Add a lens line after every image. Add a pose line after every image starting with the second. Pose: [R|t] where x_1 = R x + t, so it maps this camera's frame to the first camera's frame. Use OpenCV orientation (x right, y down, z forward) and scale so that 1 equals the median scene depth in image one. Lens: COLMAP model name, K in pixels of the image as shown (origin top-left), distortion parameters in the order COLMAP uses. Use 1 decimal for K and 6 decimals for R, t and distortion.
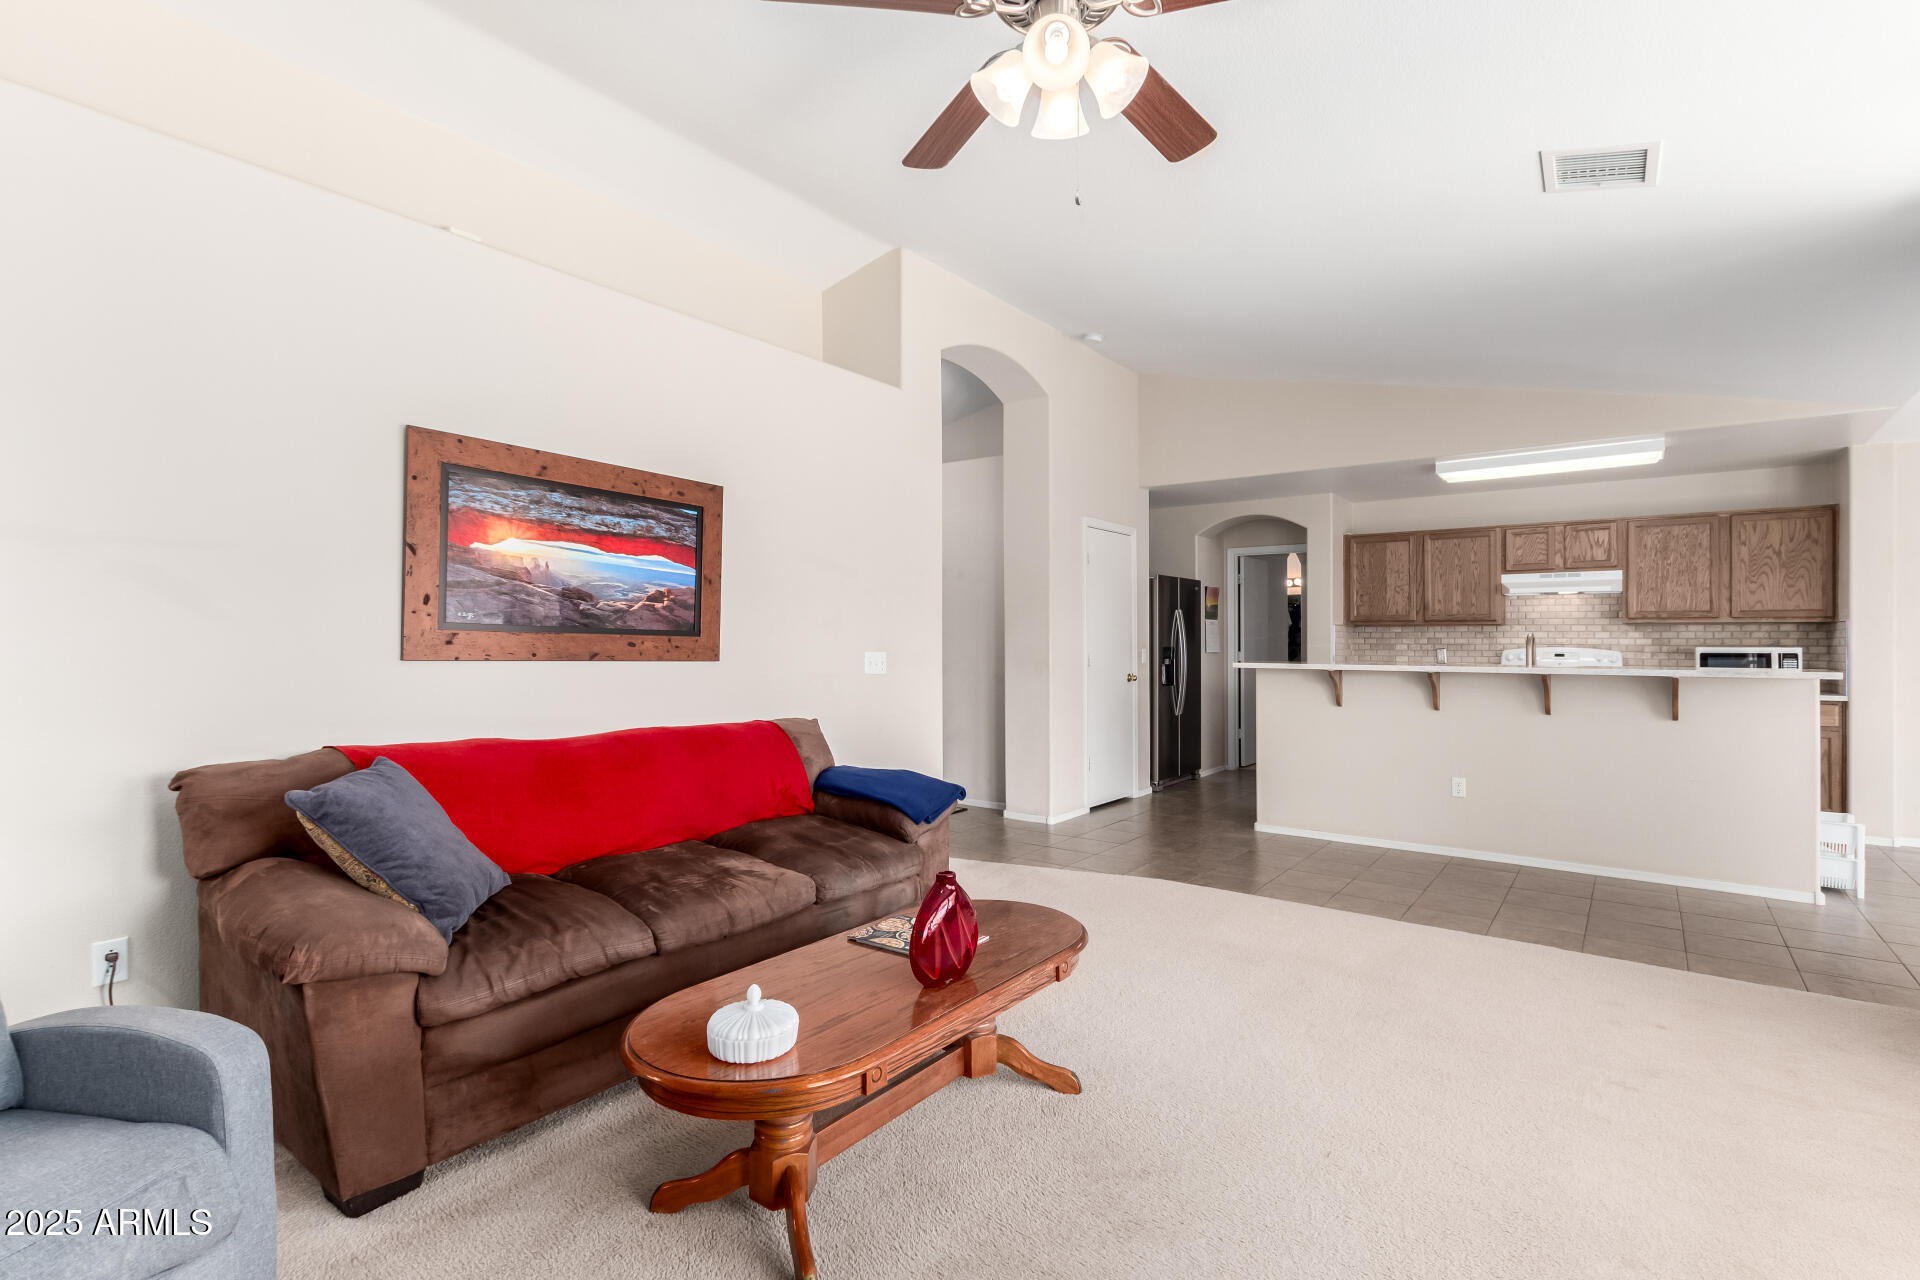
lens RADIAL K [[907.1, 0, 979.0], [0, 907.1, 652.4], [0, 0, 1]] dist [0.002653, -0.000458]
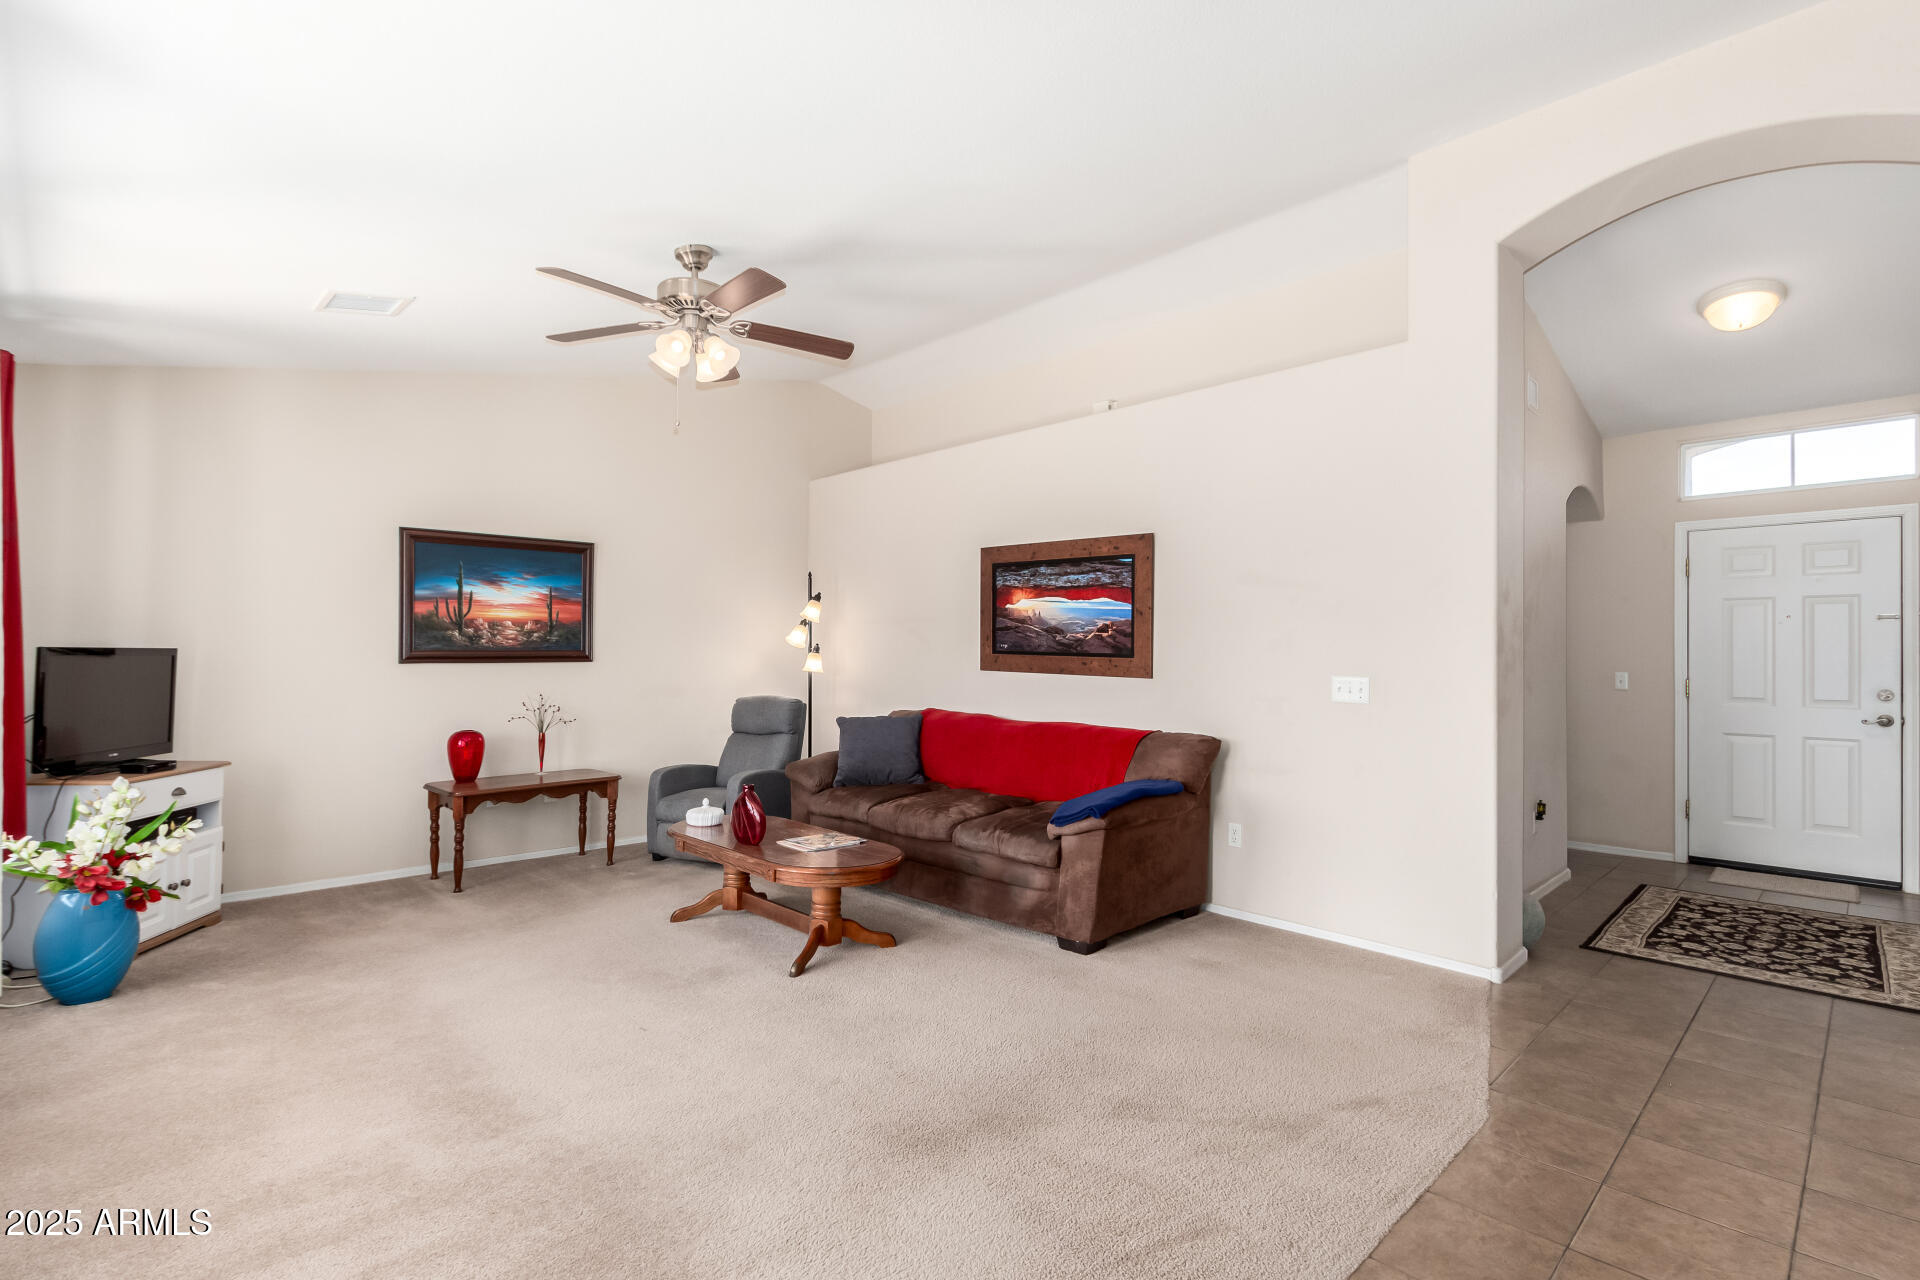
lens RADIAL K [[896.7, 0, 962.7], [0, 896.7, 644.2], [0, 0, 1]] dist [0.002889, -0.000370]
pose [[-0.166261, -0.020098, -0.985877, 0.587893], [-0.021014, 0.999637, -0.016835, -0.006531], [0.985858, 0.017918, -0.166623, 0.603717]]
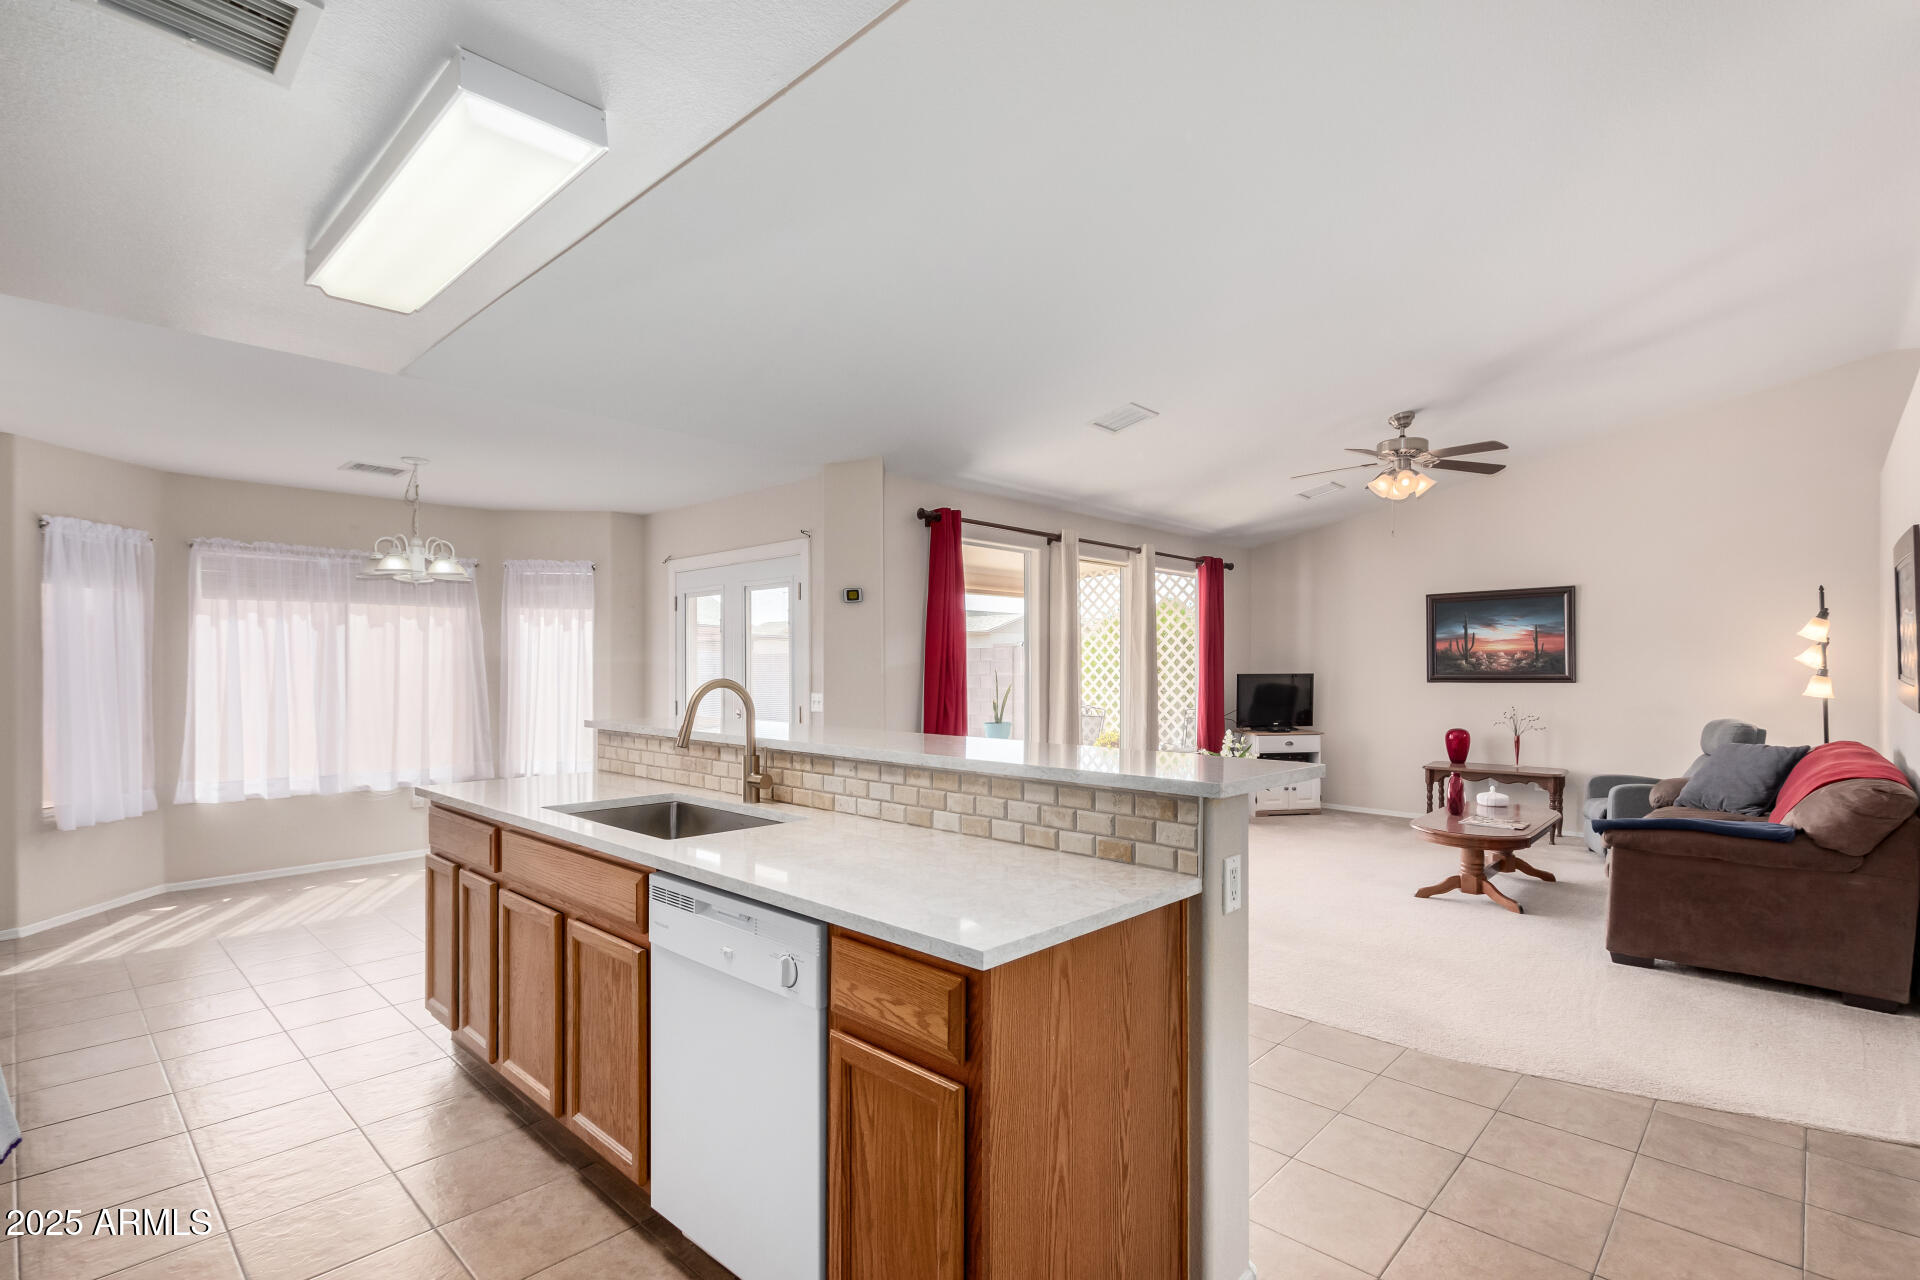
lens RADIAL K [[904.4, 0, 964.5], [0, 904.4, 659.2], [0, 0, 1]] dist [0.019071, -0.000342]
pose [[-0.991211, -0.002366, 0.132266, 0.351218], [-0.001467, 0.999975, 0.006894, -0.032367], [-0.132279, 0.006639, -0.991190, 1.311838]]
